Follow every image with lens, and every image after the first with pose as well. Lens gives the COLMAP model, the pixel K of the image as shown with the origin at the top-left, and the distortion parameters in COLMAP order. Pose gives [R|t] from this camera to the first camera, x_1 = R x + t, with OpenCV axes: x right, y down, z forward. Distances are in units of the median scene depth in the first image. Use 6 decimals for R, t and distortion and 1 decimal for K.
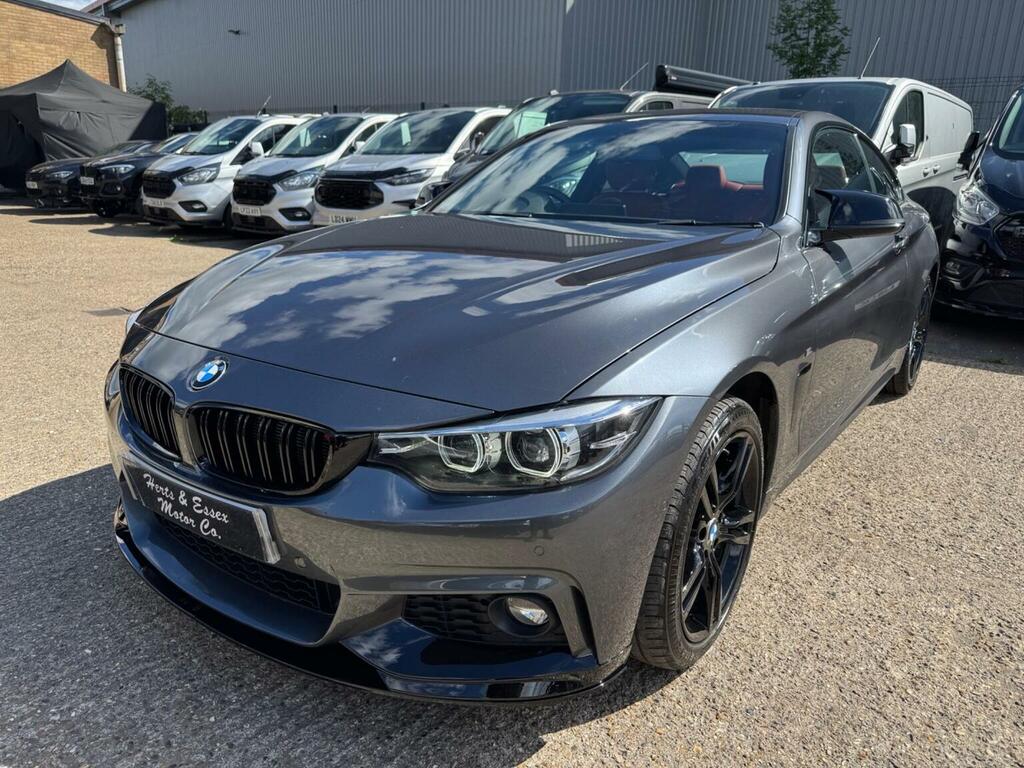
lens RADIAL K [[724.3, 0, 505.5], [0, 724.3, 385.3], [0, 0, 1]] dist [0.002207, -0.006019]
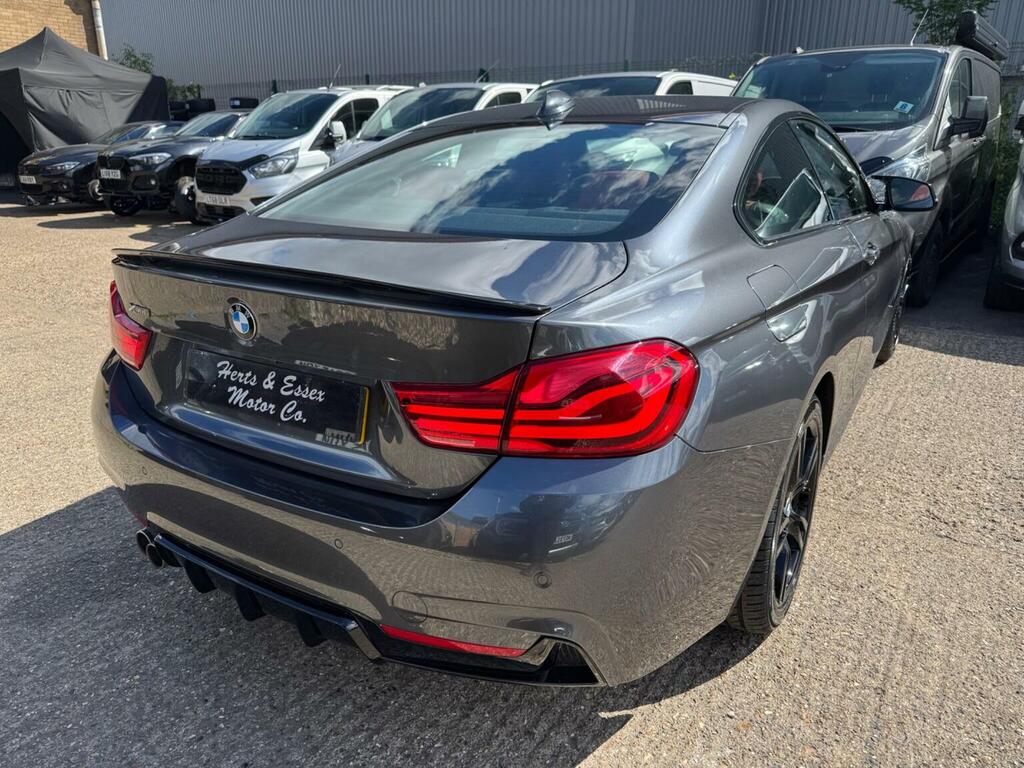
lens RADIAL K [[727.6, 0, 507.9], [0, 727.6, 382.6], [0, 0, 1]] dist [-0.002707, -0.004346]
pose [[0.996317, -0.050669, 0.069176, -0.915060], [0.048175, 0.998144, 0.037262, -0.255454], [-0.070936, -0.033792, 0.996908, 0.644489]]
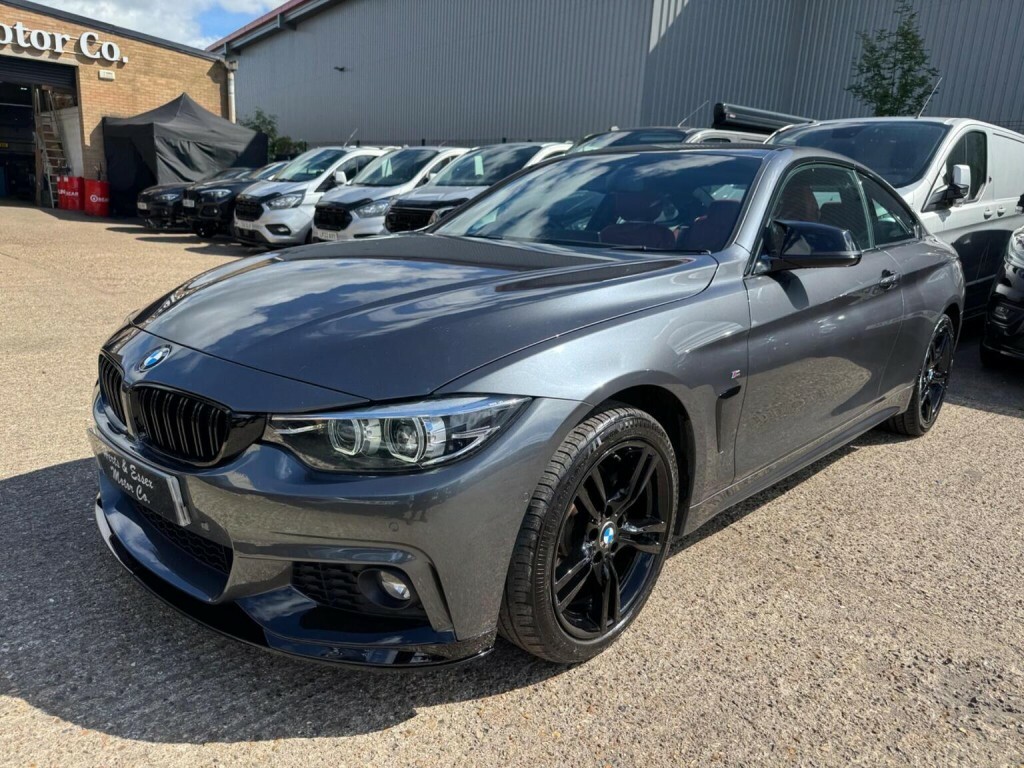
lens RADIAL K [[722.2, 0, 511.0], [0, 722.2, 388.9], [0, 0, 1]] dist [0.006215, -0.008283]
pose [[0.992601, 0.053706, -0.108896, 0.146511], [-0.057898, 0.997684, -0.035702, 0.020906], [0.106726, 0.041742, 0.993412, -0.038358]]
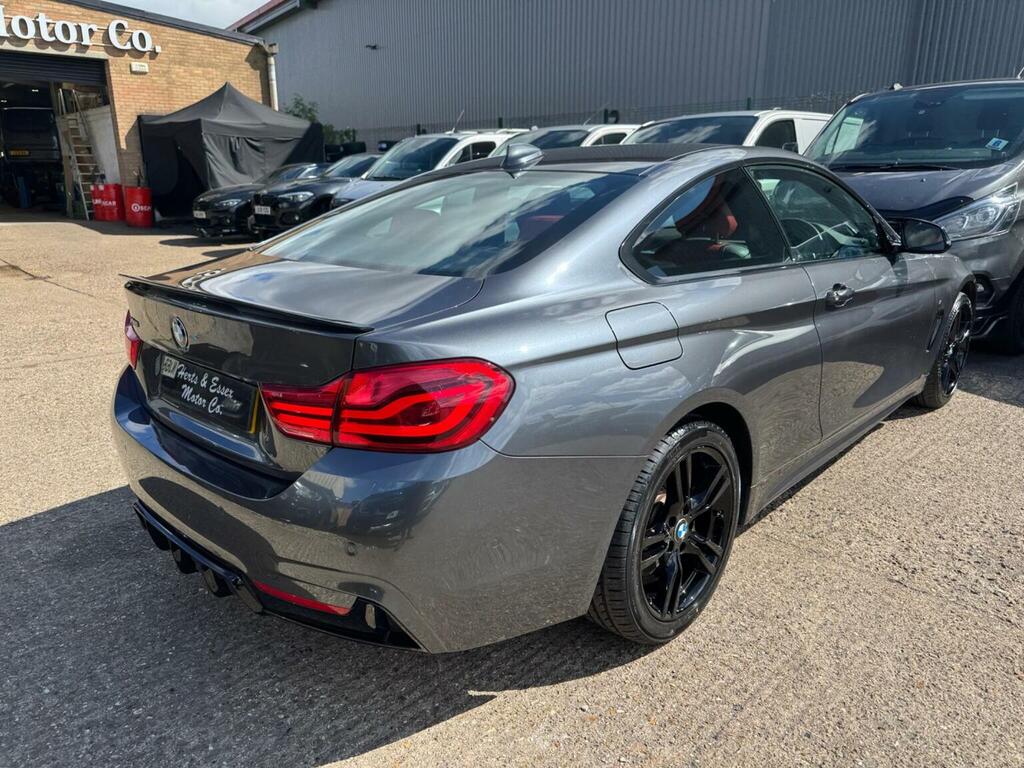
lens RADIAL K [[724.3, 0, 505.5], [0, 724.3, 385.3], [0, 0, 1]] dist [0.002207, -0.006019]
pose [[0.992067, 0.002135, -0.125691, -0.708355], [-0.003256, 0.999957, -0.008714, -0.237624], [0.125667, 0.009054, 0.992031, 0.565087]]
